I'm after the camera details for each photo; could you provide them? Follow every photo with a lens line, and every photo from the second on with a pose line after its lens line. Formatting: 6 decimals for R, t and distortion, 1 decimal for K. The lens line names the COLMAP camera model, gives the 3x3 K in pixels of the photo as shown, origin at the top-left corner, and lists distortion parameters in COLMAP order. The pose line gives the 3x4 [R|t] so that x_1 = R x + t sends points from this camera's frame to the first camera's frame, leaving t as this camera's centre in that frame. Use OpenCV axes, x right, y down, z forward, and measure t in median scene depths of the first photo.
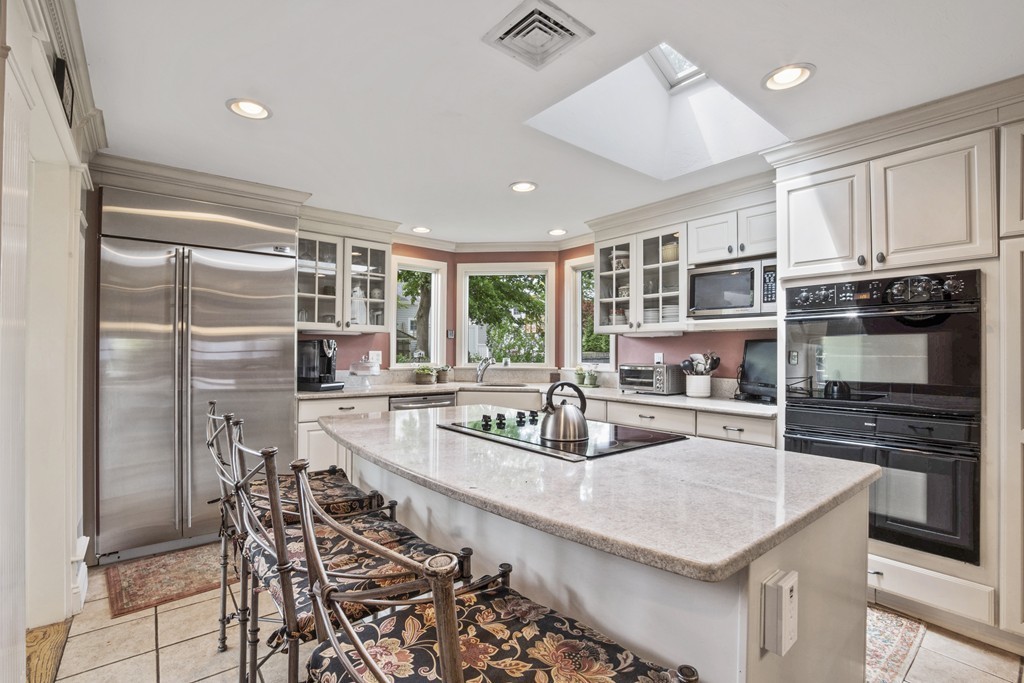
lens RADIAL K [[455.0, 0, 483.9], [0, 455.0, 347.8], [0, 0, 1]] dist [-0.025195, -0.000464]
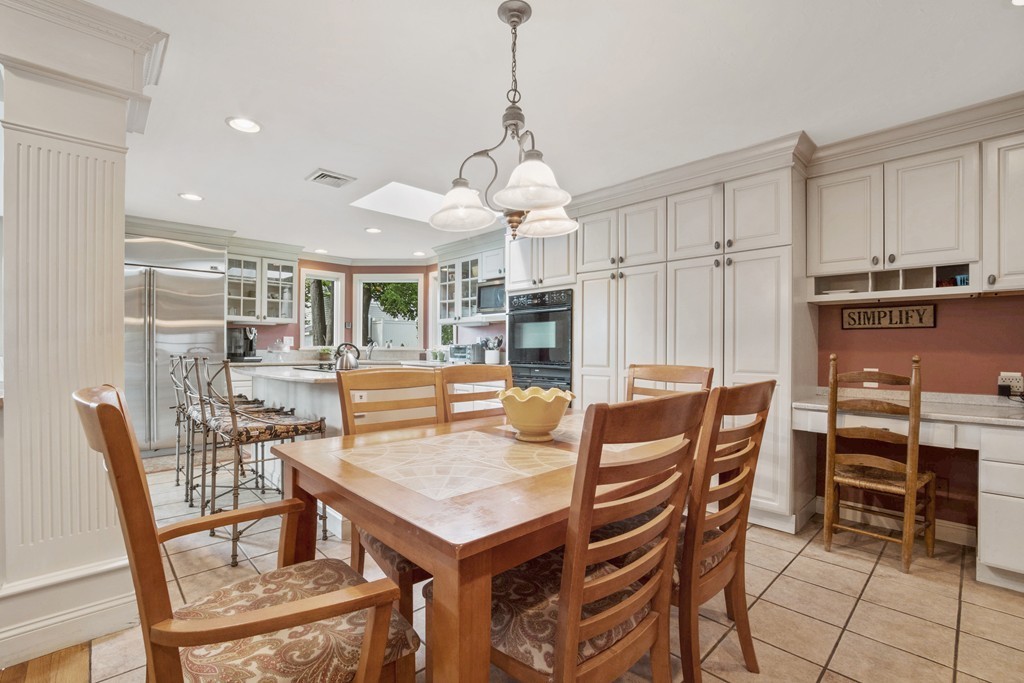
lens RADIAL K [[455.0, 0, 480.9], [0, 455.0, 348.5], [0, 0, 1]] dist [-0.025195, -0.000464]
pose [[0.996798, -0.001510, 0.079946, 0.291865], [0.000961, 0.999976, 0.006898, 0.040909], [-0.079954, -0.006799, 0.996775, -0.530955]]
